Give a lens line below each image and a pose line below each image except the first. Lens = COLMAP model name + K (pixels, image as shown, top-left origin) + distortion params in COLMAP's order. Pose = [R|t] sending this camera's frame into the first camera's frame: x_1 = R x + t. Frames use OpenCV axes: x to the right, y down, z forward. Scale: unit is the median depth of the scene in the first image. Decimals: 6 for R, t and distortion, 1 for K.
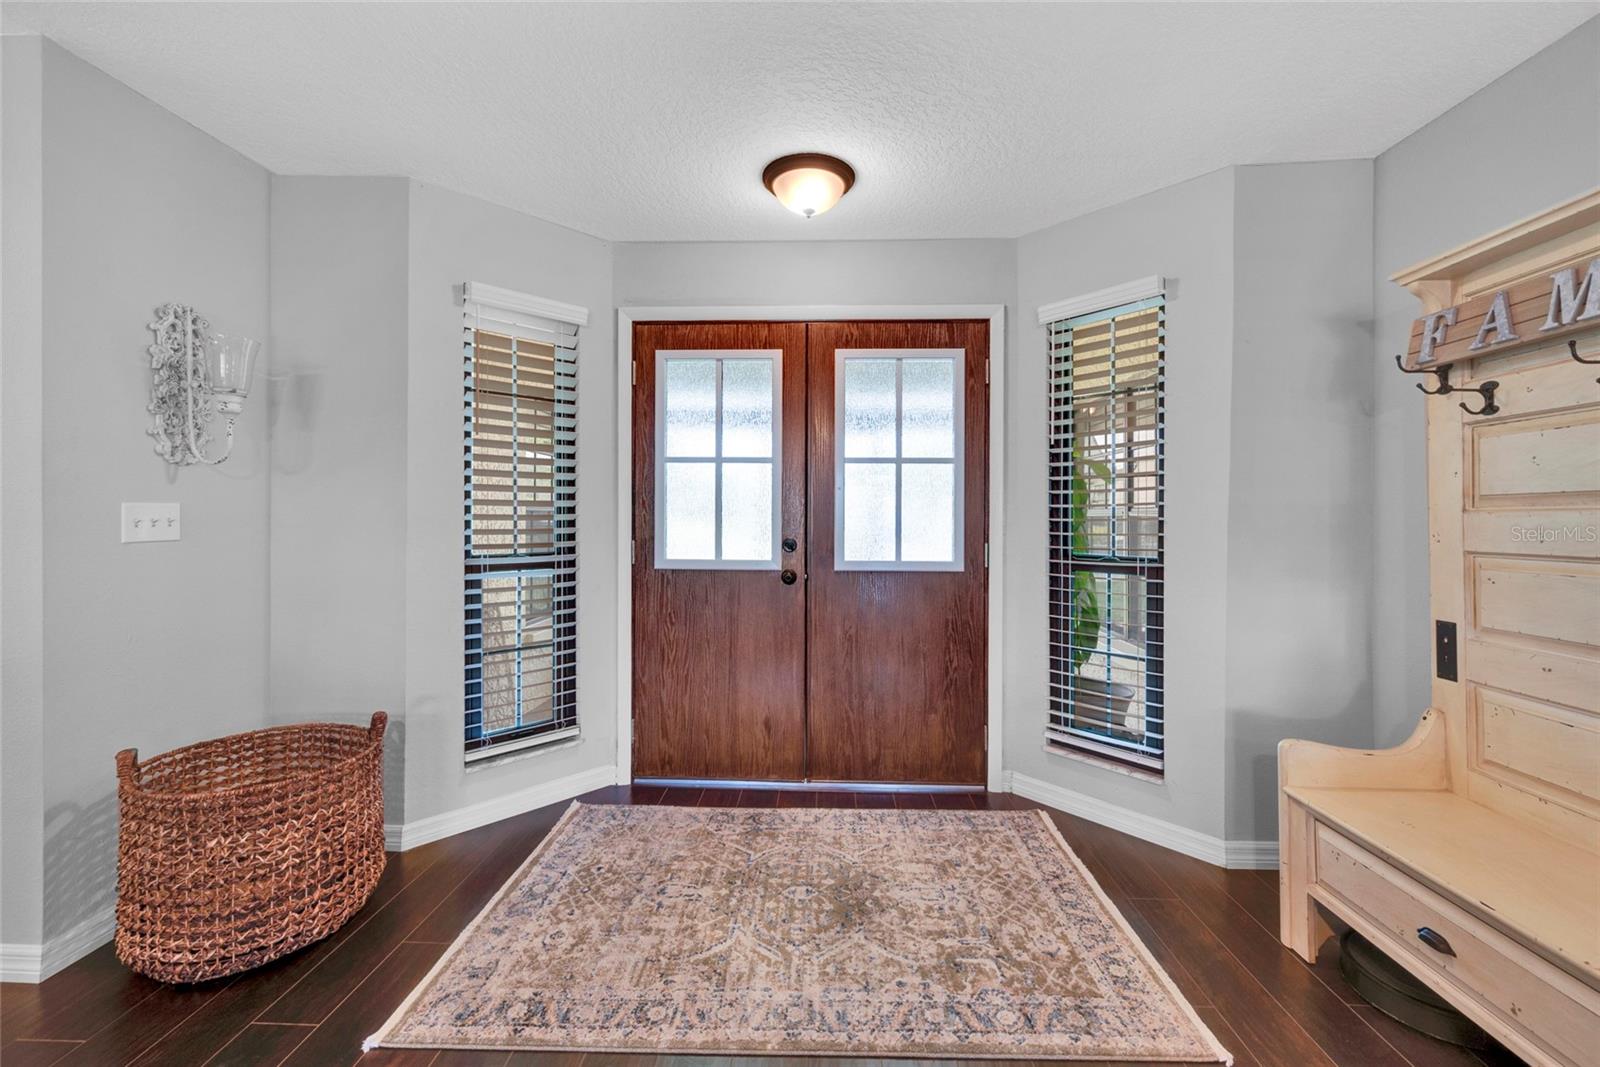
lens RADIAL K [[640.6, 0, 805.0], [0, 640.6, 511.0], [0, 0, 1]] dist [0.001763, -0.000271]
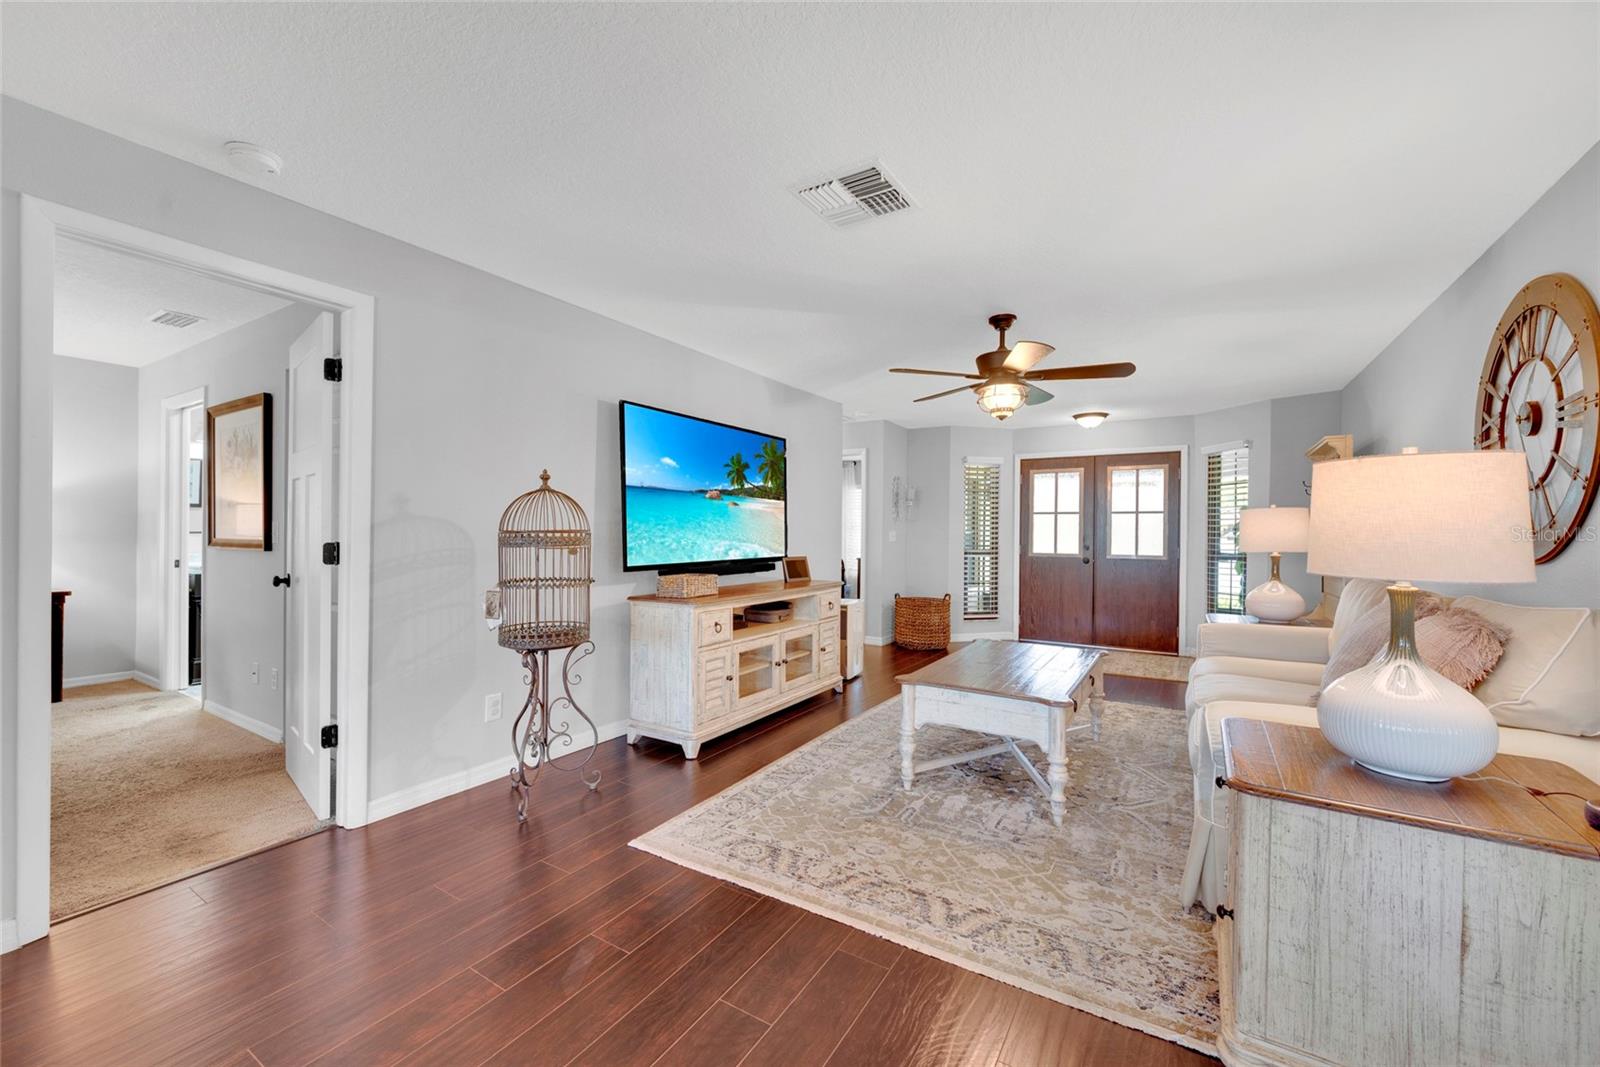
lens RADIAL K [[643.7, 0, 800.0], [0, 643.7, 533.5], [0, 0, 1]] dist [-0.000962, -0.000038]
pose [[0.865371, 0.005397, -0.501102, 0.263325], [-0.003818, 0.999984, 0.004177, -0.006774], [0.501116, -0.001701, 0.865378, -1.695466]]
